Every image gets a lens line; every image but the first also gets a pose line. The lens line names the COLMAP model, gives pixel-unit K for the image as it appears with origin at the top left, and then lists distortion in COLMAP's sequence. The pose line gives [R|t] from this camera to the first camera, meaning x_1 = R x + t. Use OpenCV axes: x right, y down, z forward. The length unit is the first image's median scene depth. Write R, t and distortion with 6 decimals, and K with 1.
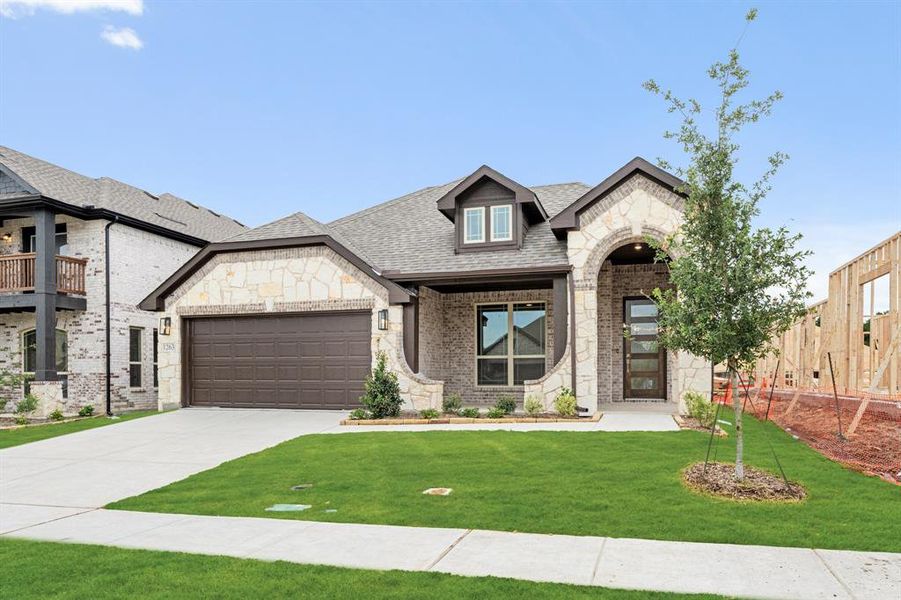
lens RADIAL K [[363.0, 0, 450.5], [0, 363.0, 300.0], [0, 0, 1]] dist [-0.000715, -0.000034]
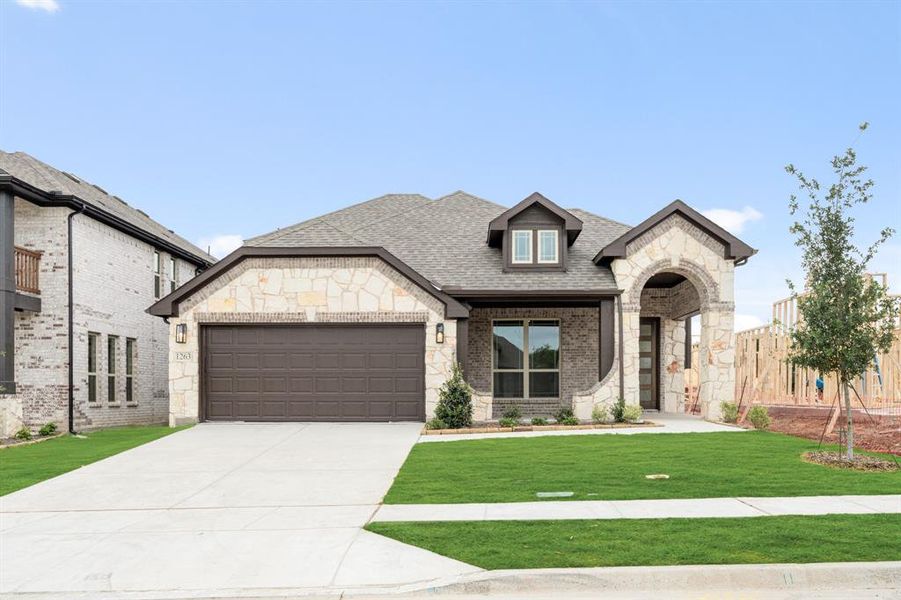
lens RADIAL K [[371.3, 0, 462.2], [0, 371.3, 309.1], [0, 0, 1]] dist [-0.000687, 0.000000]
pose [[0.985546, 0.036606, 0.165403, -0.259385], [-0.035031, 0.999309, -0.012427, -0.002883], [-0.165744, 0.006453, 0.986148, -0.042705]]
